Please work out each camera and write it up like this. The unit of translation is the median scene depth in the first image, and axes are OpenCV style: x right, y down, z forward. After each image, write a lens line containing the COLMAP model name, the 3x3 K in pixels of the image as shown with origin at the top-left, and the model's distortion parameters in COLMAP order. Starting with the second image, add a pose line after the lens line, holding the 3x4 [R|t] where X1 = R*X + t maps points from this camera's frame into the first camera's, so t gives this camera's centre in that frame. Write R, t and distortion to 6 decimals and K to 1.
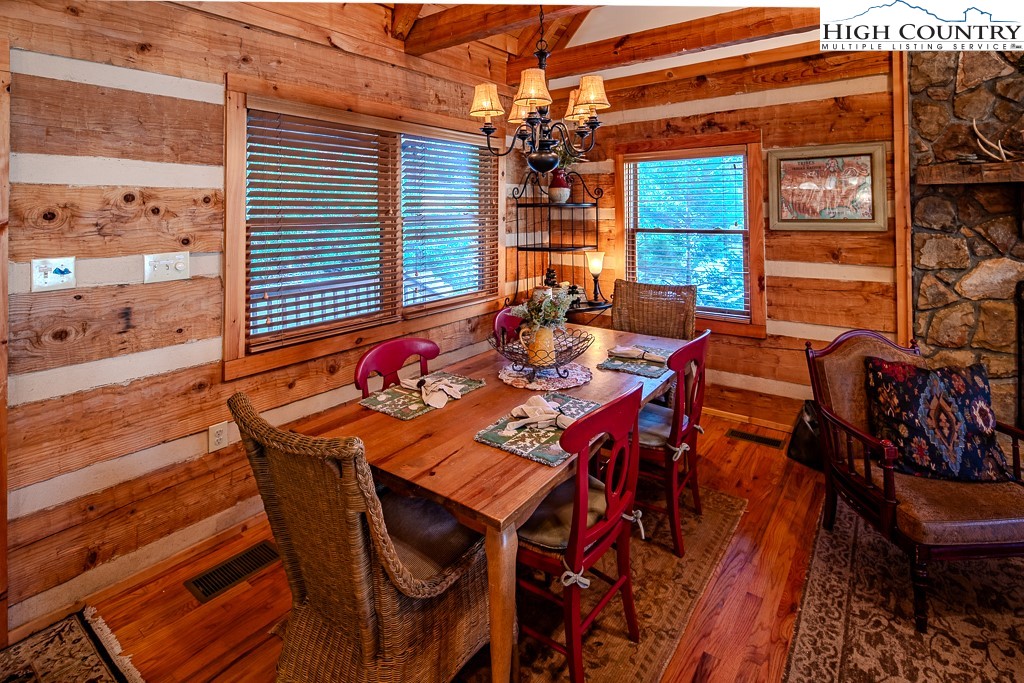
lens RADIAL K [[503.3, 0, 515.8], [0, 503.3, 193.6], [0, 0, 1]] dist [0.006144, -0.003090]
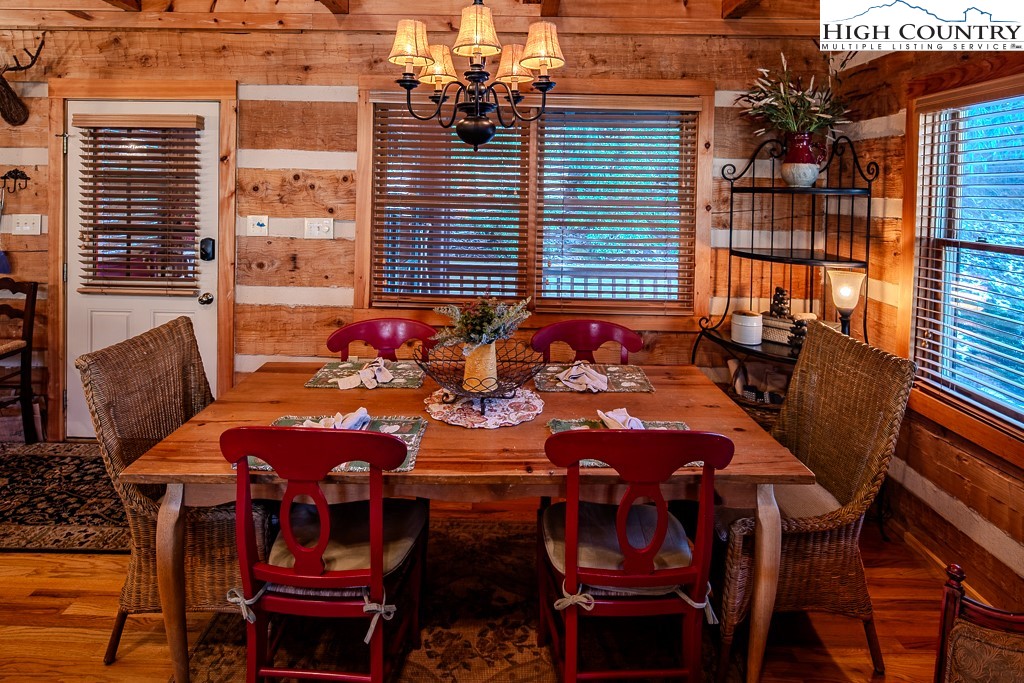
lens RADIAL K [[548.5, 0, 515.9], [0, 548.5, 197.3], [0, 0, 1]] dist [0.000458, -0.002189]
pose [[0.586100, 0.029788, -0.809691, 0.600483], [0.002642, 0.999248, 0.038674, 0.004807], [0.810235, -0.024807, 0.585580, 0.425323]]
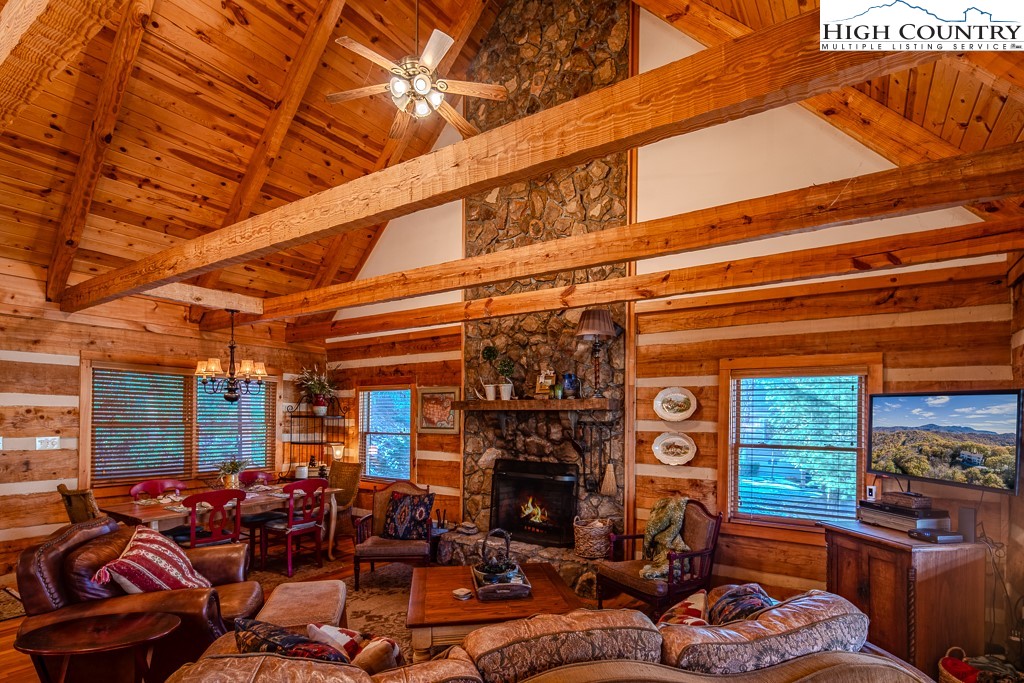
lens RADIAL K [[523.8, 0, 523.4], [0, 523.8, 411.4], [0, 0, 1]] dist [0.005836, -0.004298]
pose [[0.998733, 0.017849, 0.047048, 0.912788], [-0.018735, 0.999654, 0.018456, -0.052035], [-0.046702, -0.019314, 0.998722, -0.987154]]
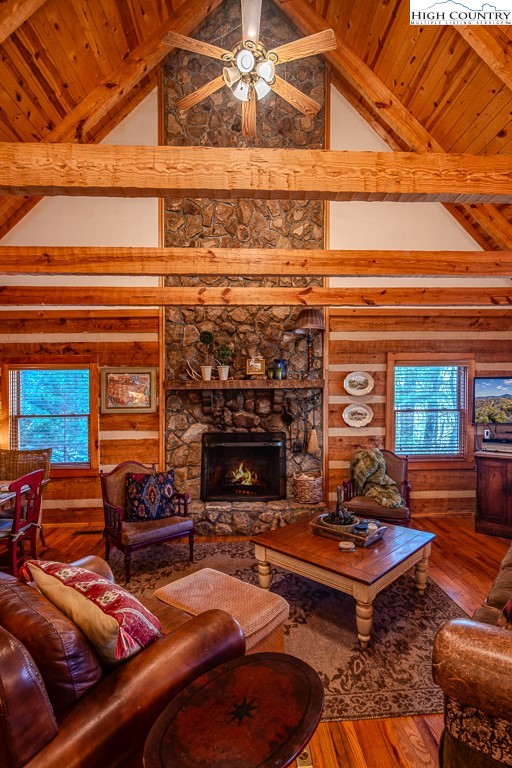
lens RADIAL K [[392.8, 0, 262.8], [0, 392.8, 402.0], [0, 0, 1]] dist [0.005836, -0.004298]
pose [[0.774710, -0.005594, 0.632292, 0.088465], [-0.014829, 0.999525, 0.027012, -0.014941], [-0.632142, -0.030303, 0.774259, -0.471888]]
